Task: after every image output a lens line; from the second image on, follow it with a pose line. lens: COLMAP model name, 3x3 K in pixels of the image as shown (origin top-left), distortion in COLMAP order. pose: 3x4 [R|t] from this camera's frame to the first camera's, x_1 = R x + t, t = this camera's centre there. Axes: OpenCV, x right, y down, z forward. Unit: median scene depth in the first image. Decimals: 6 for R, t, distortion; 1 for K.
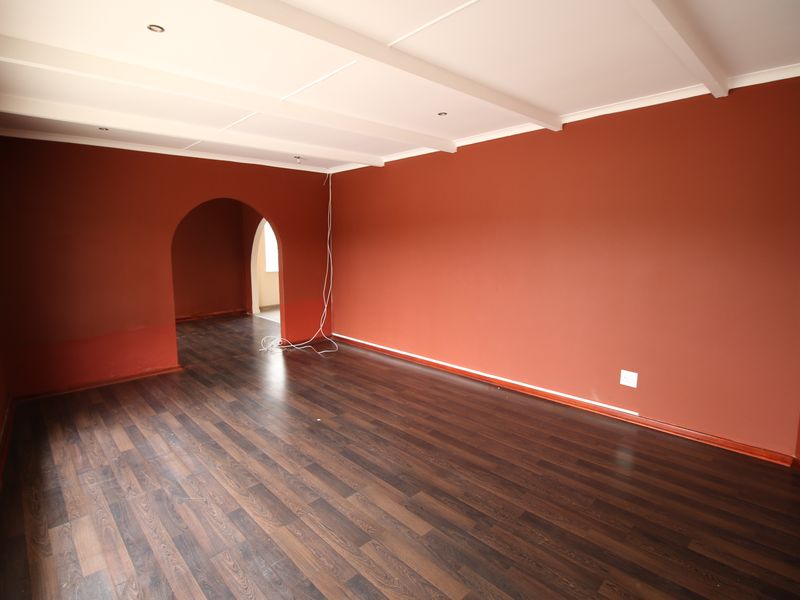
lens RADIAL K [[423.3, 0, 401.7], [0, 423.3, 286.7], [0, 0, 1]] dist [-0.004150, -0.000658]
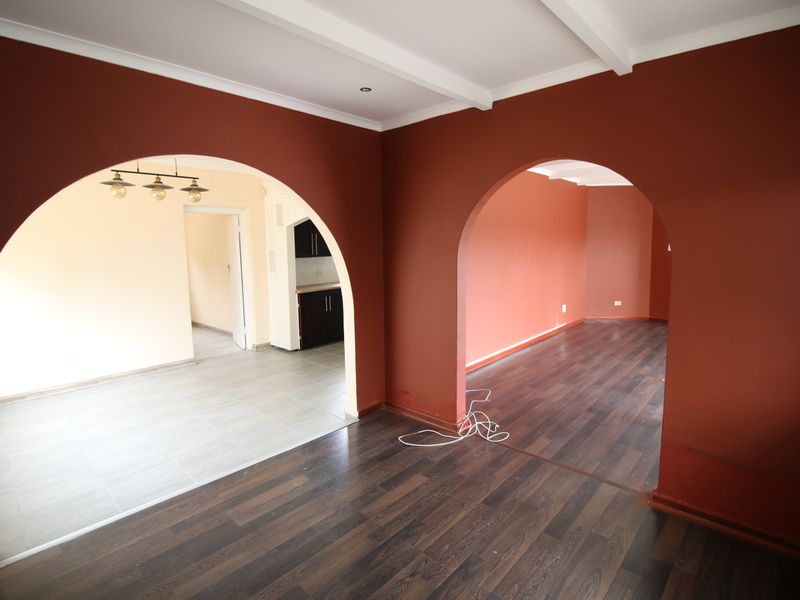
lens RADIAL K [[423.3, 0, 401.7], [0, 423.3, 286.7], [0, 0, 1]] dist [-0.004150, -0.000658]
pose [[-0.075258, -0.107866, 0.991313, -1.115948], [0.114605, 0.986609, 0.116055, -0.168385], [-0.990556, 0.122343, -0.061888, 1.478986]]
